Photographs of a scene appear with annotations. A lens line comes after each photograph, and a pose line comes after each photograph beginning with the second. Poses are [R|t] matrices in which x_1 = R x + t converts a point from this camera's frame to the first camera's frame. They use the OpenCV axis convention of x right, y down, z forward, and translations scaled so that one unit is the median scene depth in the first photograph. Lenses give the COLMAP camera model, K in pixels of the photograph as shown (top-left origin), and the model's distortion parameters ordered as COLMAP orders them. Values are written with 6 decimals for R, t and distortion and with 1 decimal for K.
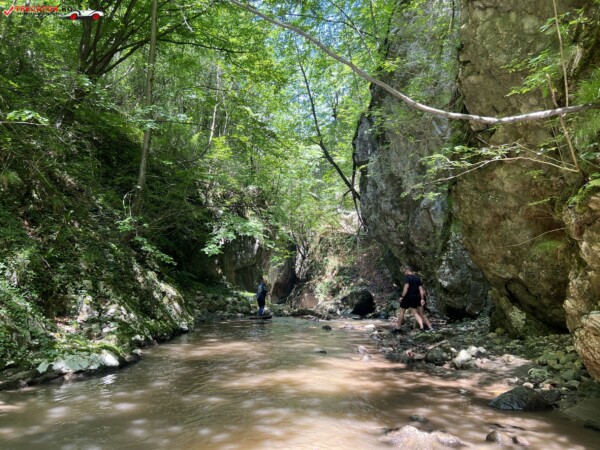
lens RADIAL K [[445.3, 0, 297.4], [0, 445.3, 224.0], [0, 0, 1]] dist [0.021664, -0.030675]
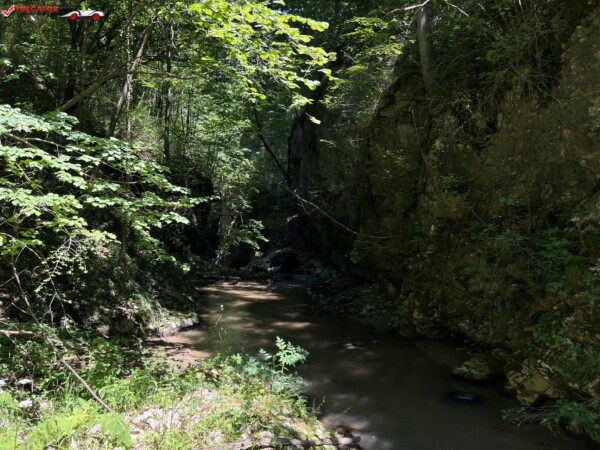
lens RADIAL K [[445.3, 0, 299.9], [0, 445.3, 224.4], [0, 0, 1]] dist [0.021664, -0.030675]
pose [[0.979647, 0.000015, 0.200727, -0.080660], [-0.024862, 0.992308, 0.121268, -0.085244], [-0.199181, -0.123791, 0.972113, -0.218964]]
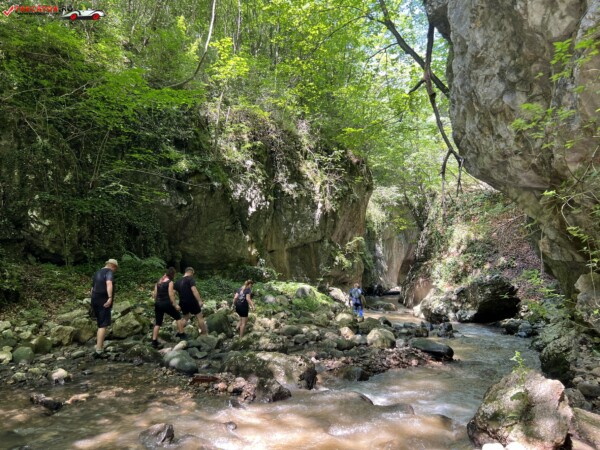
lens RADIAL K [[445.3, 0, 296.4], [0, 445.3, 224.2], [0, 0, 1]] dist [0.021664, -0.030675]
pose [[0.935672, -0.038186, -0.350799, 0.130063], [0.058694, 0.997121, 0.048013, 0.037793], [0.347956, -0.065514, 0.935219, 0.417704]]
